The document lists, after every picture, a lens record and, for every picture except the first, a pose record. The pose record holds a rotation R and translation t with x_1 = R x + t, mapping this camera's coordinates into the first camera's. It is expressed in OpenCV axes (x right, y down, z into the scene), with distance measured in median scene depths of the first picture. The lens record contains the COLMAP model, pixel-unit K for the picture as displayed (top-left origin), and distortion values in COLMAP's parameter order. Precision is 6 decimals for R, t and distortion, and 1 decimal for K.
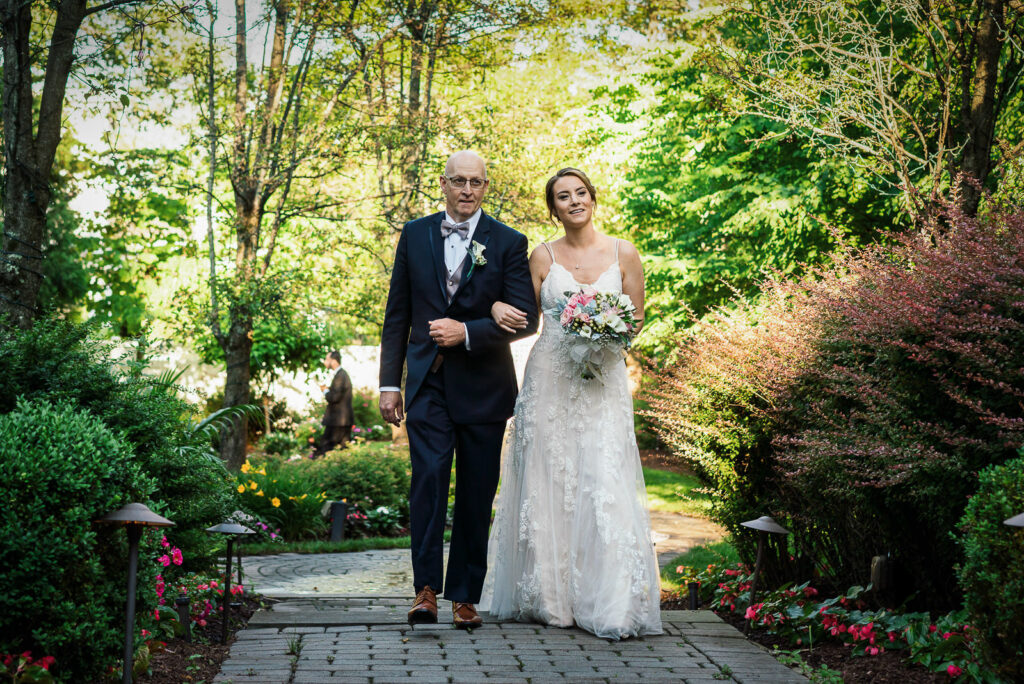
lens RADIAL K [[2415.9, 0, 512.1], [0, 2415.9, 342.8], [0, 0, 1]] dist [-0.107566, 0.000000]
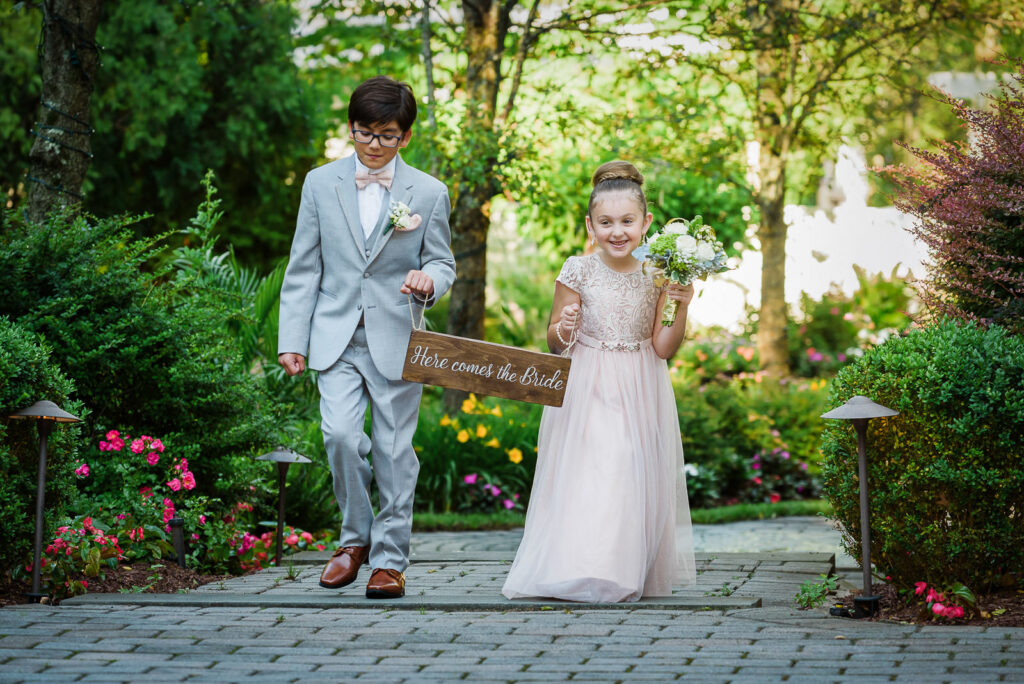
lens RADIAL K [[4280.1, 0, 512.0], [0, 4280.1, 341.6], [0, 0, 1]] dist [-0.140762, 0.000000]
pose [[0.989969, -0.002806, -0.141258, 0.099568], [0.007357, 0.999470, 0.031705, -0.006323], [0.141094, -0.032426, 0.989465, -0.272442]]
